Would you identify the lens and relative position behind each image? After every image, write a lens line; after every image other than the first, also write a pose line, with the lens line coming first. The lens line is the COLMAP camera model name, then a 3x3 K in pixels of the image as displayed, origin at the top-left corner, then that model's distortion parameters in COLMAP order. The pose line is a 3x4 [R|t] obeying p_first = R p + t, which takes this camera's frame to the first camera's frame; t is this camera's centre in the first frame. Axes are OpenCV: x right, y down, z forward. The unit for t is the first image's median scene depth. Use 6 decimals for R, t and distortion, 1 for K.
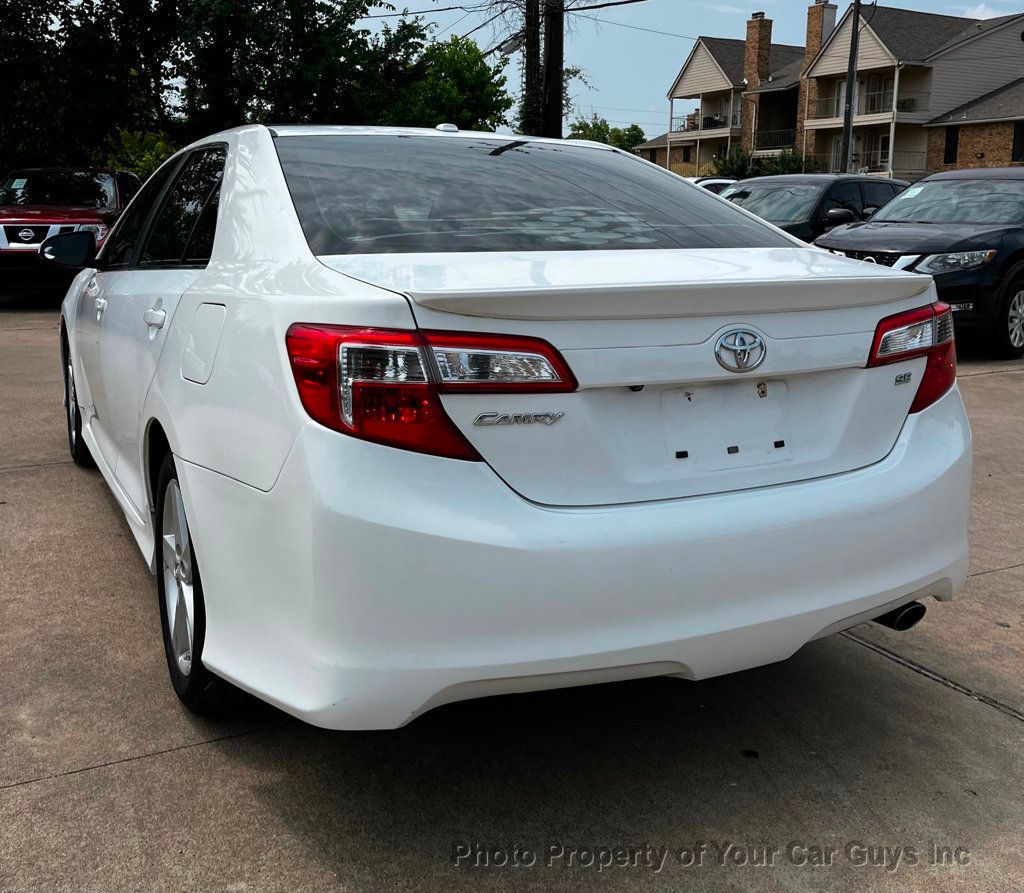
lens RADIAL K [[1040.2, 0, 511.4], [0, 1040.2, 386.5], [0, 0, 1]] dist [0.007097, 0.019999]
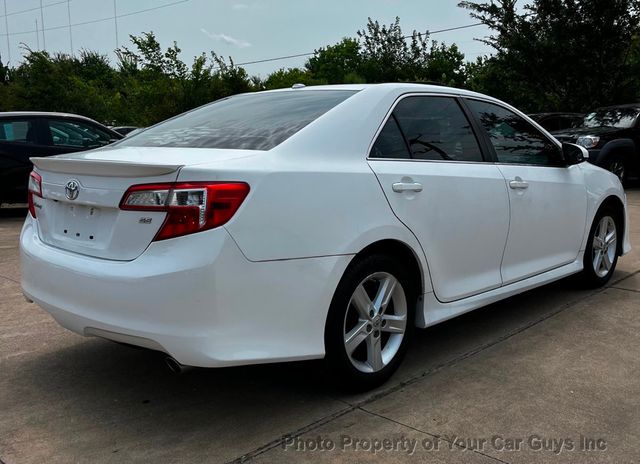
lens RADIAL K [[645.6, 0, 318.8], [0, 645.6, 254.1], [0, 0, 1]] dist [0.008862, 0.017741]
pose [[0.332404, 0.163478, -0.928861, 1.253778], [-0.148039, 0.981699, 0.119800, -0.105914], [0.931446, 0.097686, 0.350522, 0.736345]]
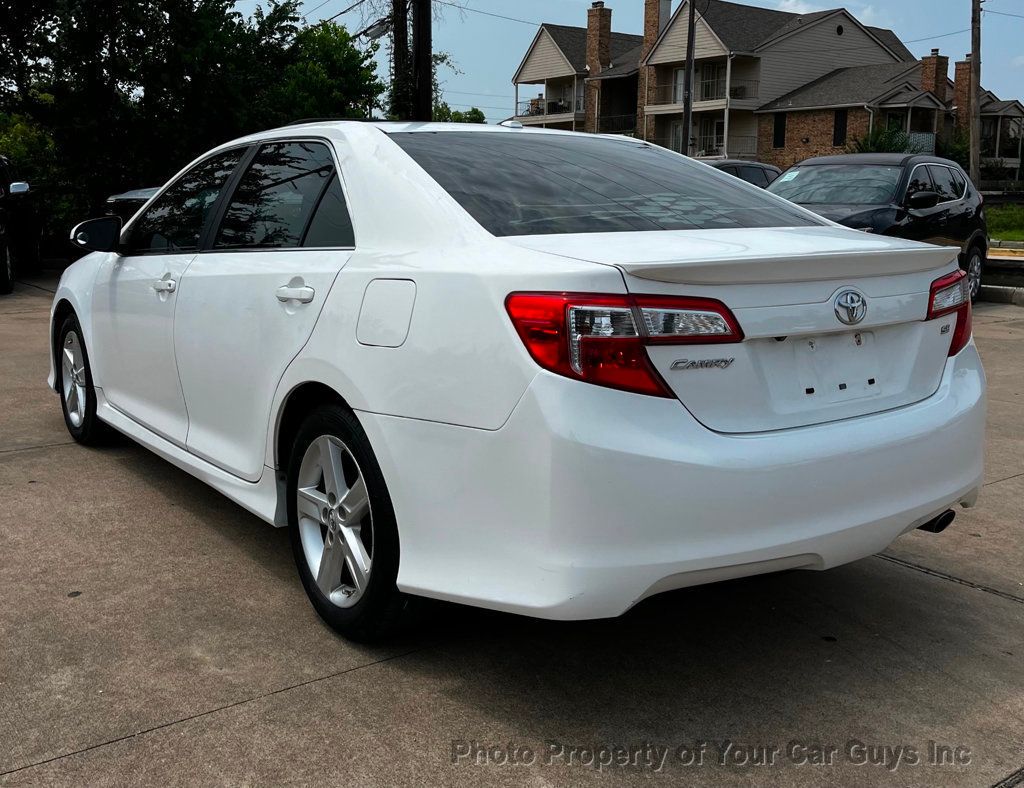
lens RADIAL K [[1031.8, 0, 513.6], [0, 1031.8, 361.8], [0, 0, 1]] dist [0.036473, -0.015294]
pose [[0.988242, -0.028353, 0.150248, -0.271404], [0.029140, 0.999571, -0.003041, 0.017160], [-0.150097, 0.007384, 0.988644, -0.133177]]
